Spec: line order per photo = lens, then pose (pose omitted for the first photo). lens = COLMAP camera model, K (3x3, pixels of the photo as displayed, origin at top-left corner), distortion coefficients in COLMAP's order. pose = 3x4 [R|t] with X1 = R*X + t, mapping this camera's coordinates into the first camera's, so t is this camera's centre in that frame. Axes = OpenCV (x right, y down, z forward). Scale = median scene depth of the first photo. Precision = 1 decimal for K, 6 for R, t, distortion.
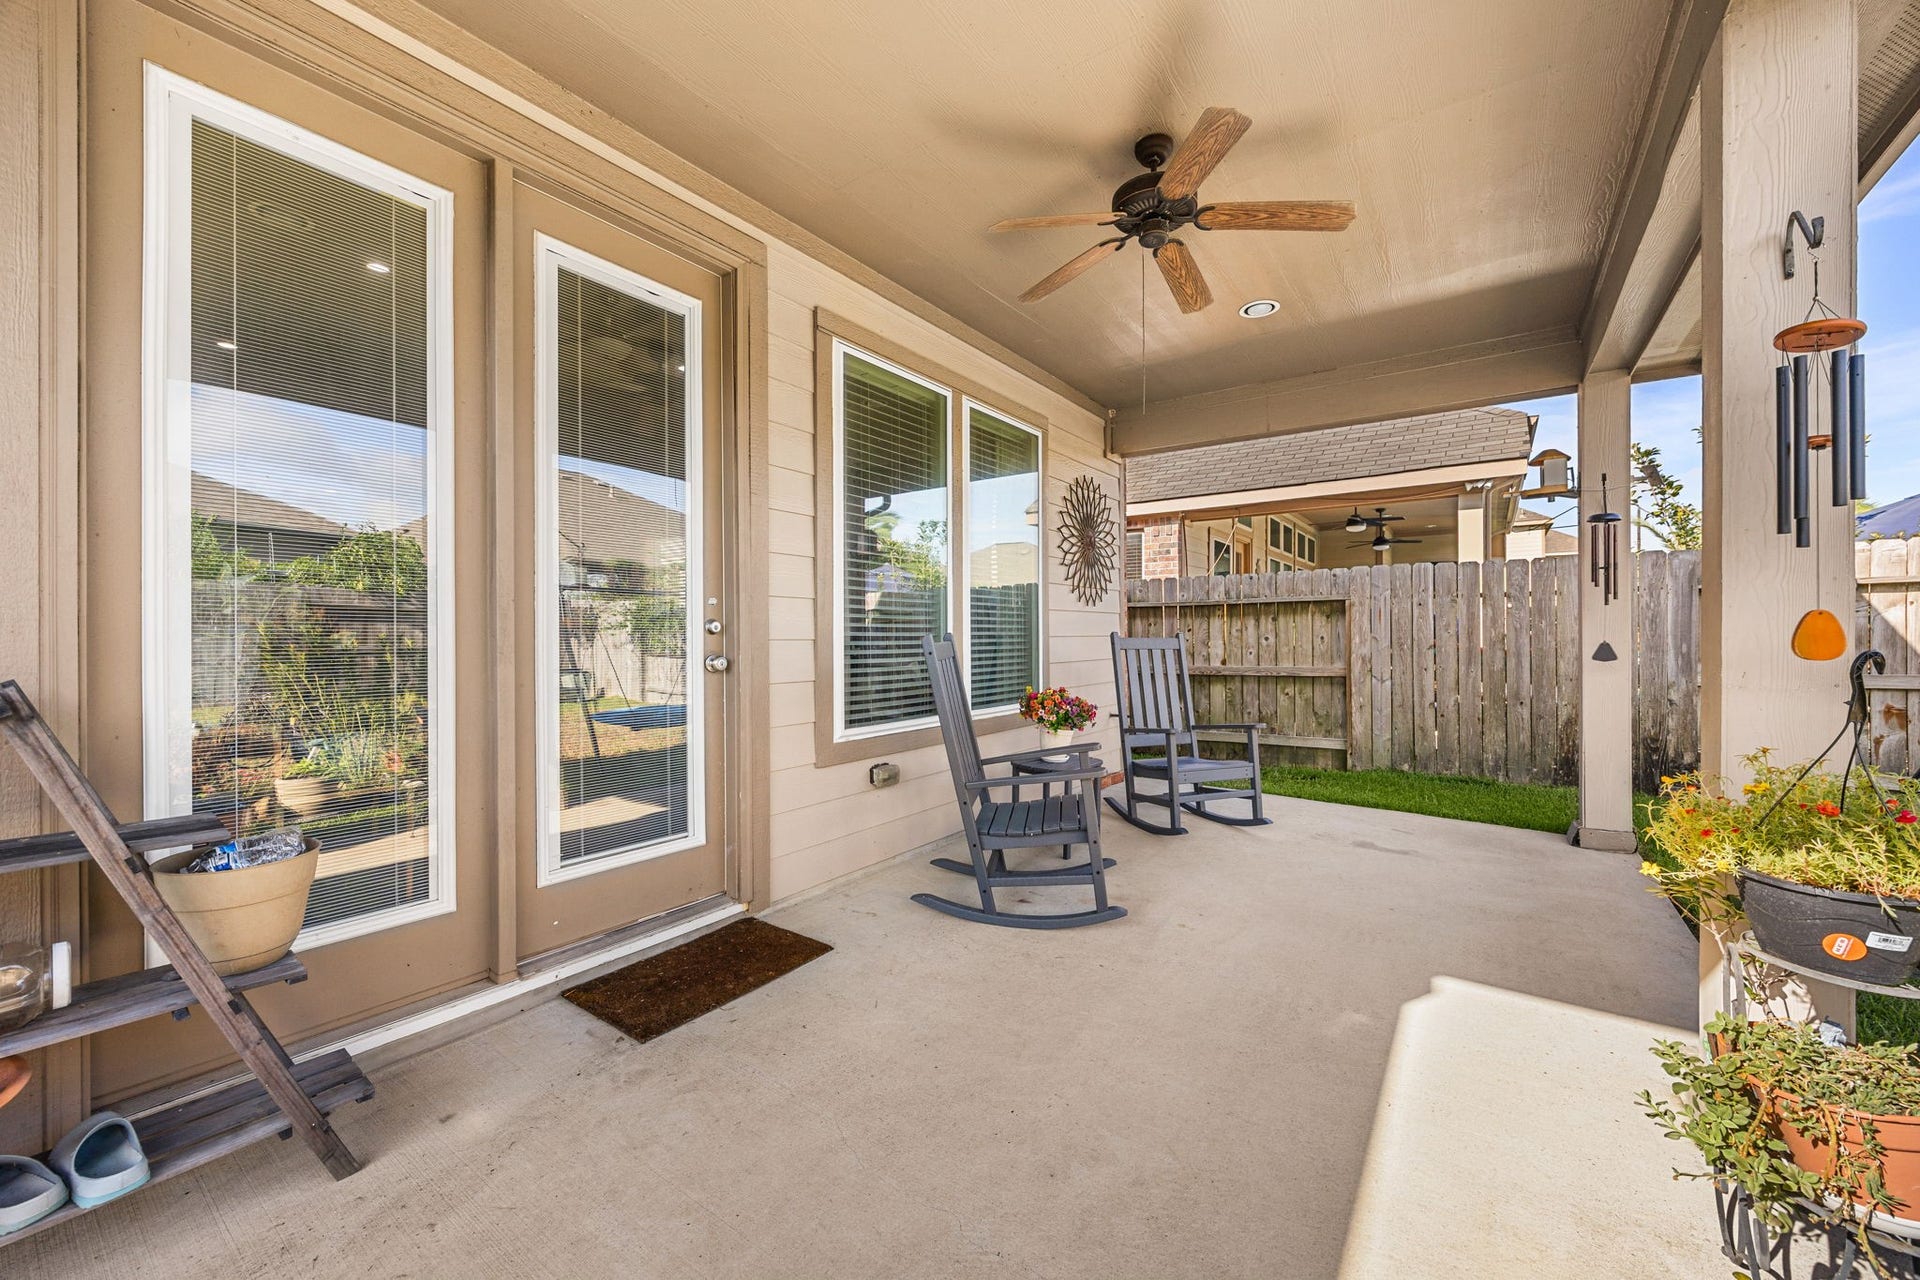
lens RADIAL K [[734.7, 0, 960.2], [0, 734.7, 644.4], [0, 0, 1]] dist [-0.019655, 0.000086]
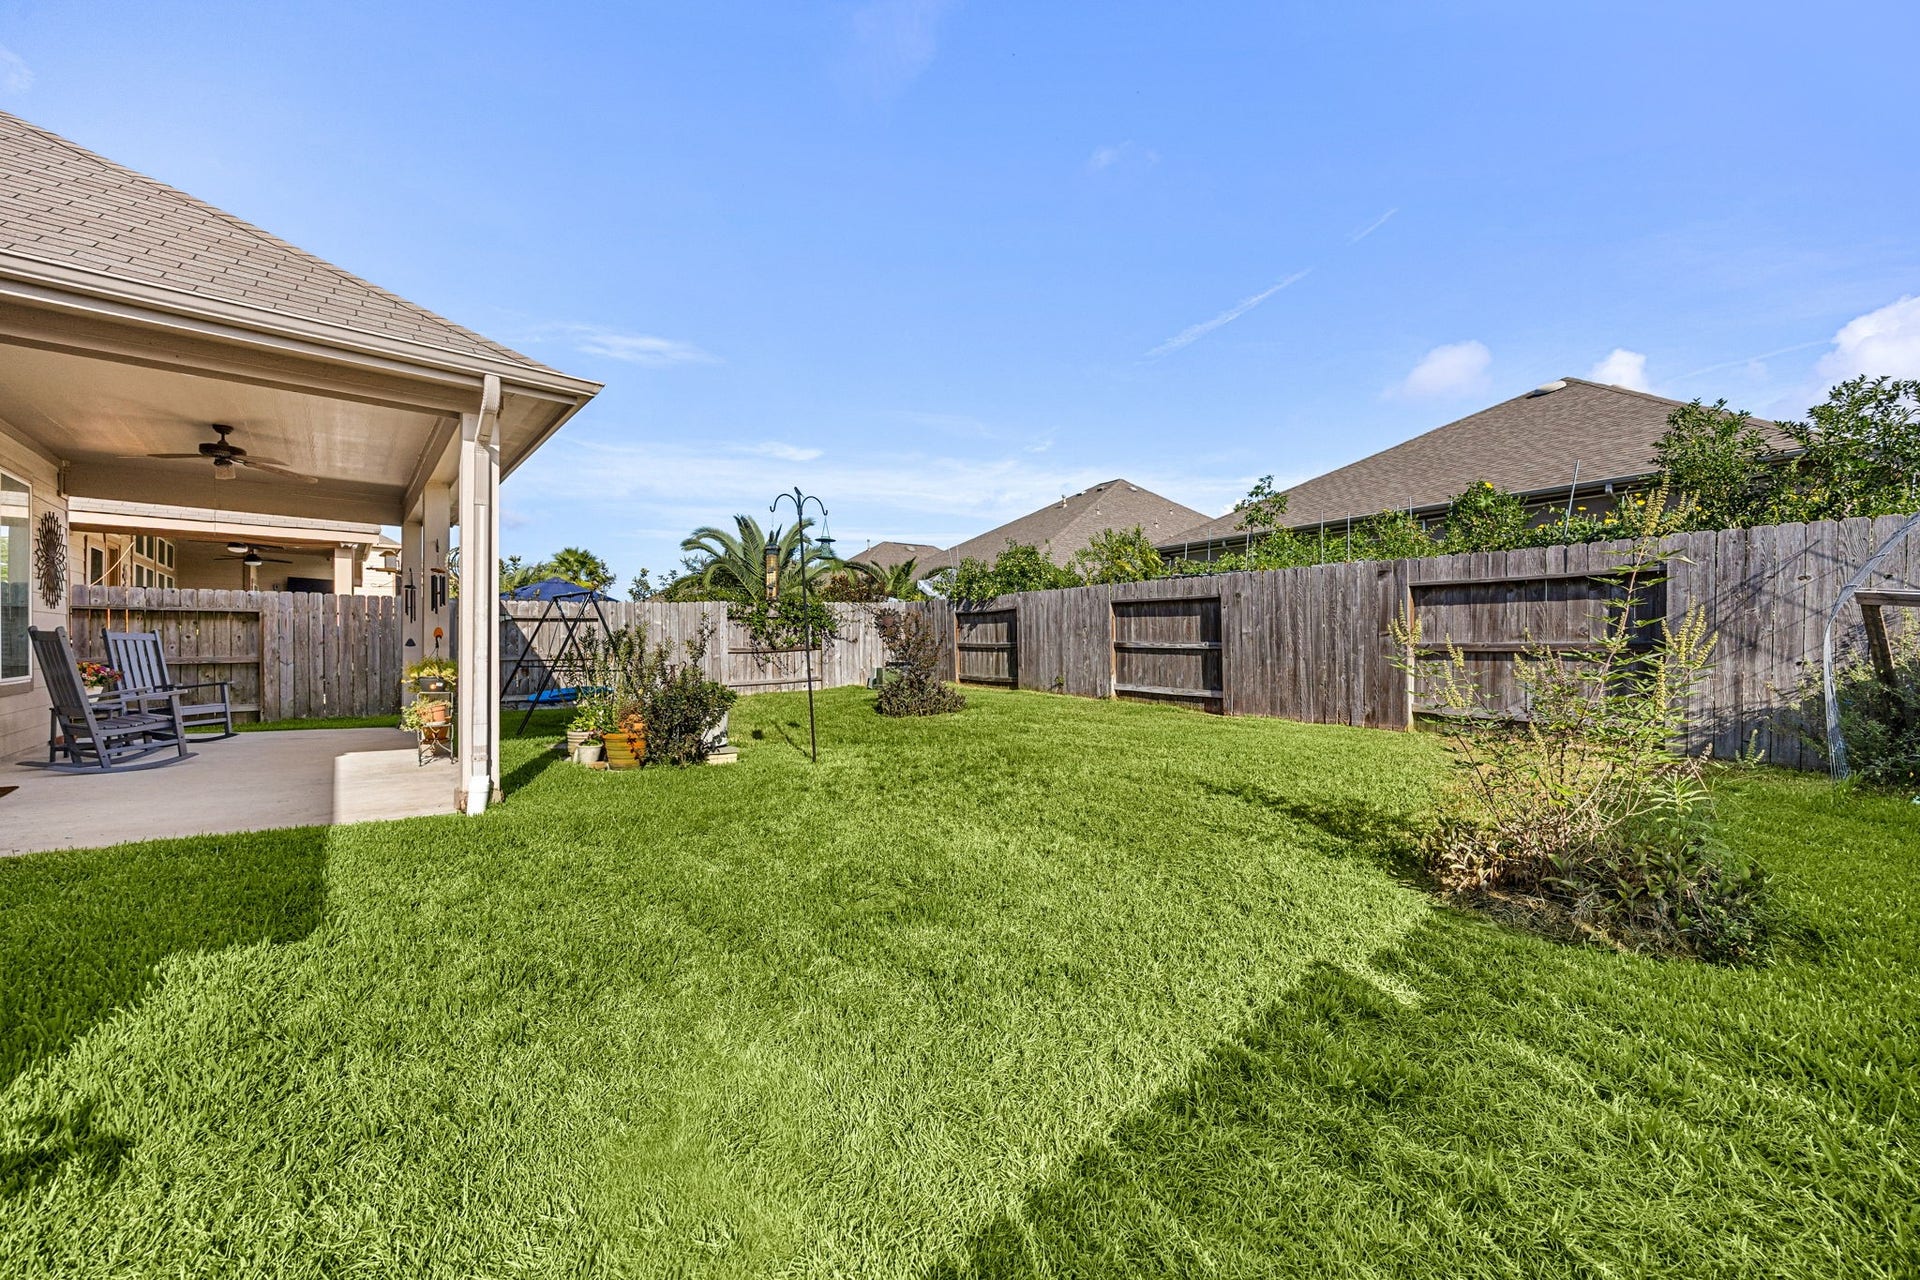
lens RADIAL K [[734.7, 0, 960.2], [0, 734.7, 644.4], [0, 0, 1]] dist [-0.019655, 0.000086]
pose [[0.230916, 0.009272, 0.972930, -0.603011], [0.005985, 0.999922, -0.010950, 0.031870], [-0.972955, 0.008351, 0.230843, -0.776368]]
